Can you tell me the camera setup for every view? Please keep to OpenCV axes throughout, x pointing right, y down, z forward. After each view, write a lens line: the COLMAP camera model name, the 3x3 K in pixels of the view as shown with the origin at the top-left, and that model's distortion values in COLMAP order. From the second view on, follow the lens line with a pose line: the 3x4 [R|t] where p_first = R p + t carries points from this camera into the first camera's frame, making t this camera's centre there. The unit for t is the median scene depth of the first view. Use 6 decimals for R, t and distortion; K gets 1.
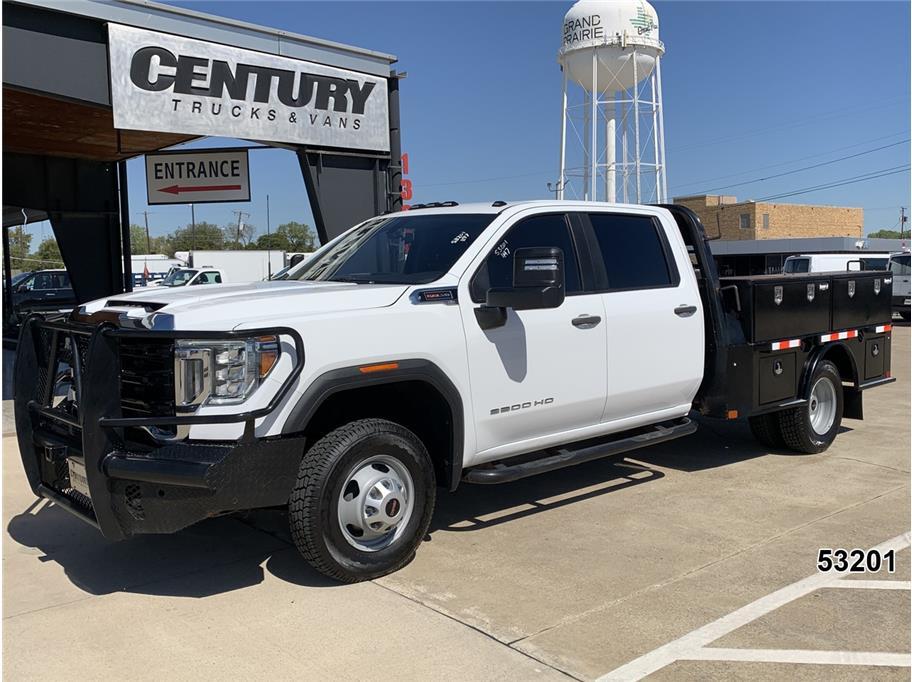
lens RADIAL K [[877.0, 0, 452.5], [0, 877.0, 339.9], [0, 0, 1]] dist [-0.007620, -0.020507]
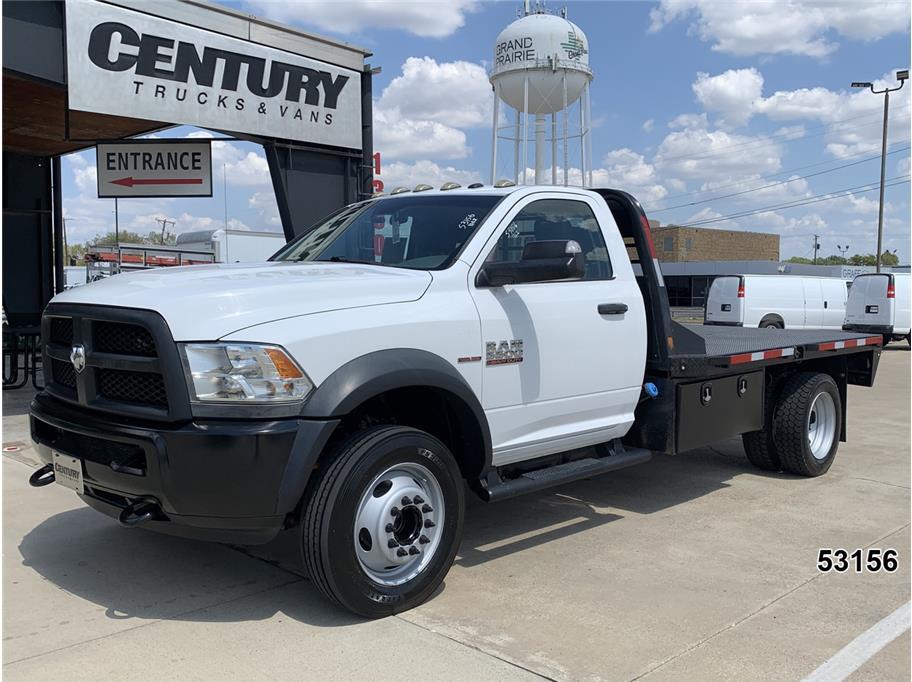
lens RADIAL K [[877.0, 0, 452.5], [0, 877.0, 339.9], [0, 0, 1]] dist [-0.007620, -0.020507]
pose [[0.996246, 0.017860, 0.084708, -0.055285], [-0.016232, 0.999671, -0.019870, 0.007339], [-0.085035, 0.018420, 0.996208, 0.060427]]
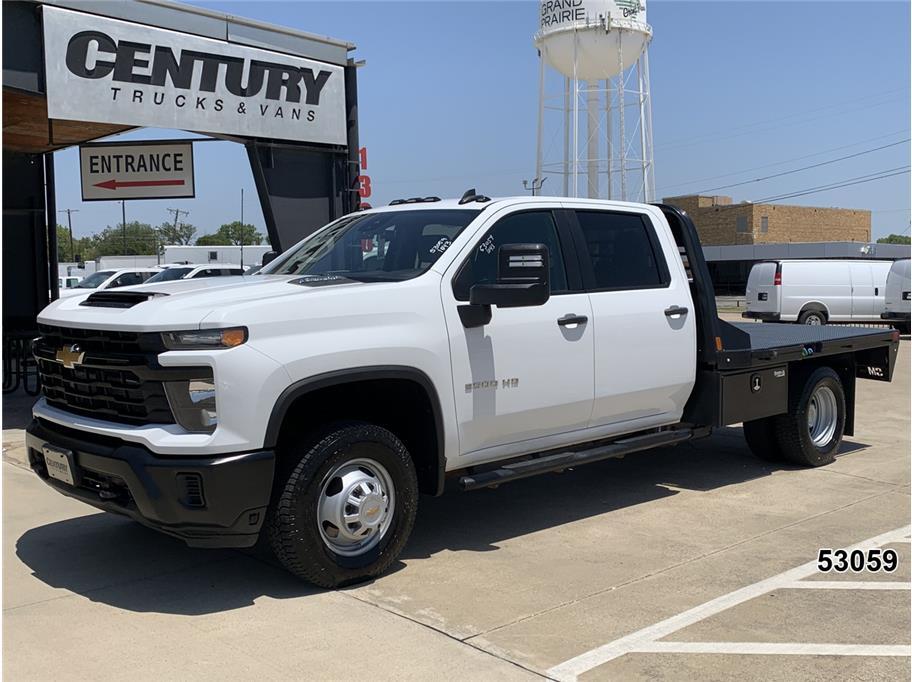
lens RADIAL K [[985.3, 0, 457.8], [0, 985.3, 341.5], [0, 0, 1]] dist [-0.000412, -0.059659]
pose [[0.999173, 0.001656, 0.040637, 0.004417], [-0.001085, 0.999900, -0.014070, 0.007664], [-0.040656, 0.014014, 0.999075, -0.046902]]
